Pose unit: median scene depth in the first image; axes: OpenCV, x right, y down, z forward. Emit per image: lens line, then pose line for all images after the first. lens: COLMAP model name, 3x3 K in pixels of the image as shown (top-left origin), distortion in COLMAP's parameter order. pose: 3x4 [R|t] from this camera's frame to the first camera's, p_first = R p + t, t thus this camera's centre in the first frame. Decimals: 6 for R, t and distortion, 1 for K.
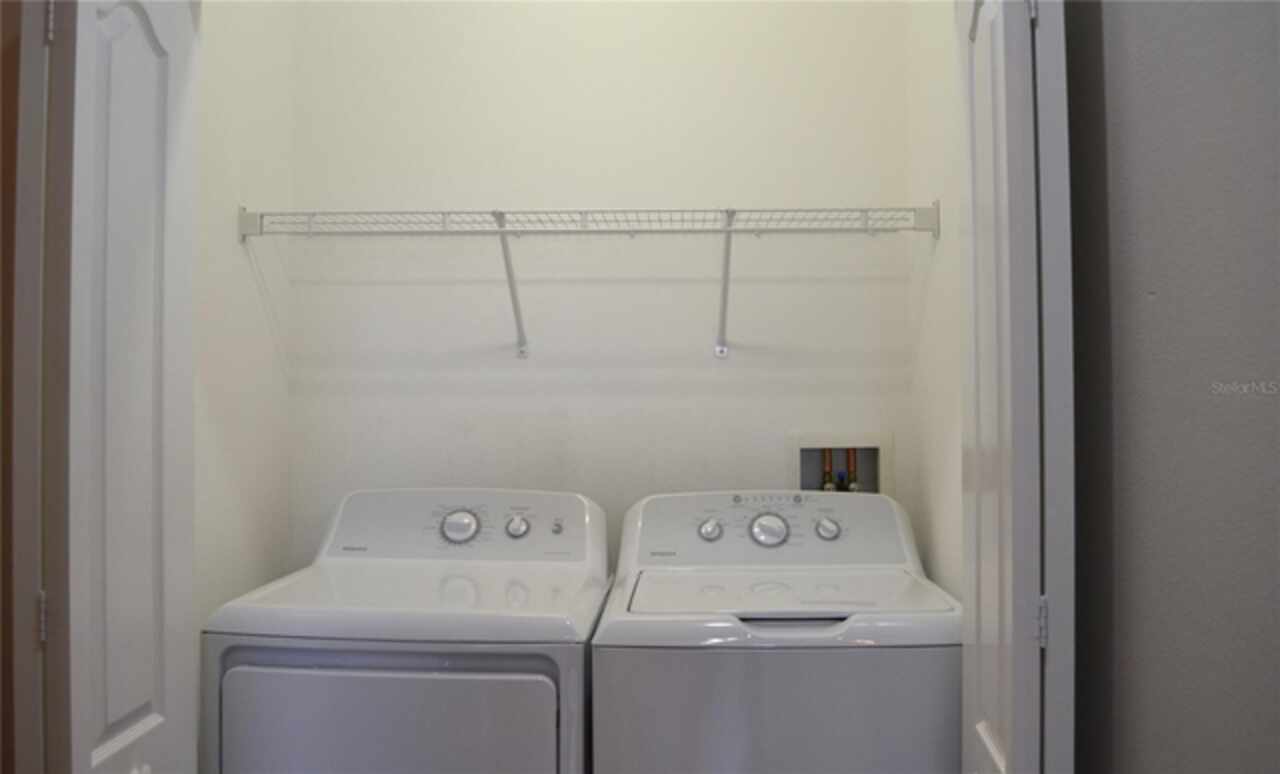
lens RADIAL K [[990.6, 0, 637.8], [0, 990.6, 382.3], [0, 0, 1]] dist [-0.007874, -0.000997]
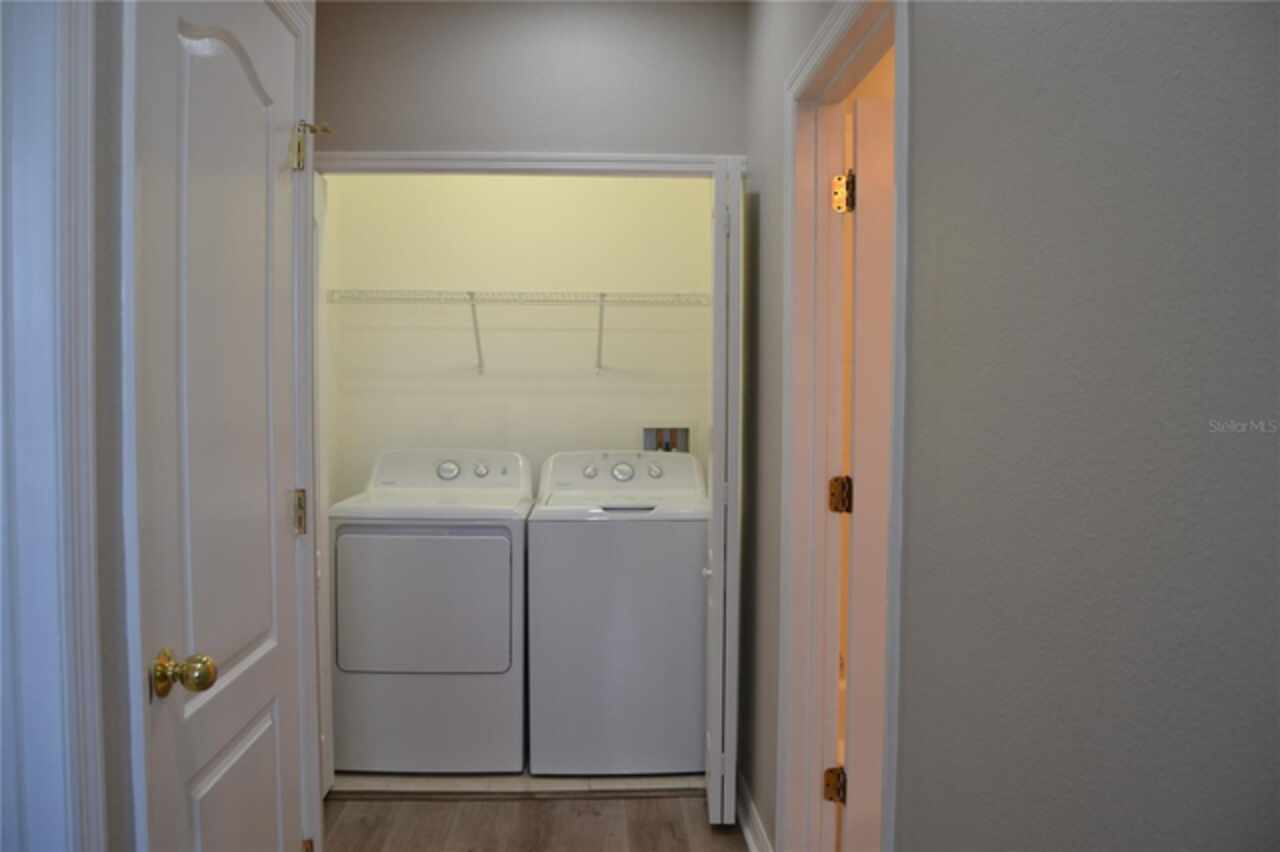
lens RADIAL K [[1014.7, 0, 637.6], [0, 1014.7, 415.2], [0, 0, 1]] dist [-0.012178, -0.000397]
pose [[0.995021, 0.003618, 0.099604, -0.024702], [-0.006826, 0.999468, 0.031888, -0.012593], [-0.099436, -0.032409, 0.994516, -0.828754]]
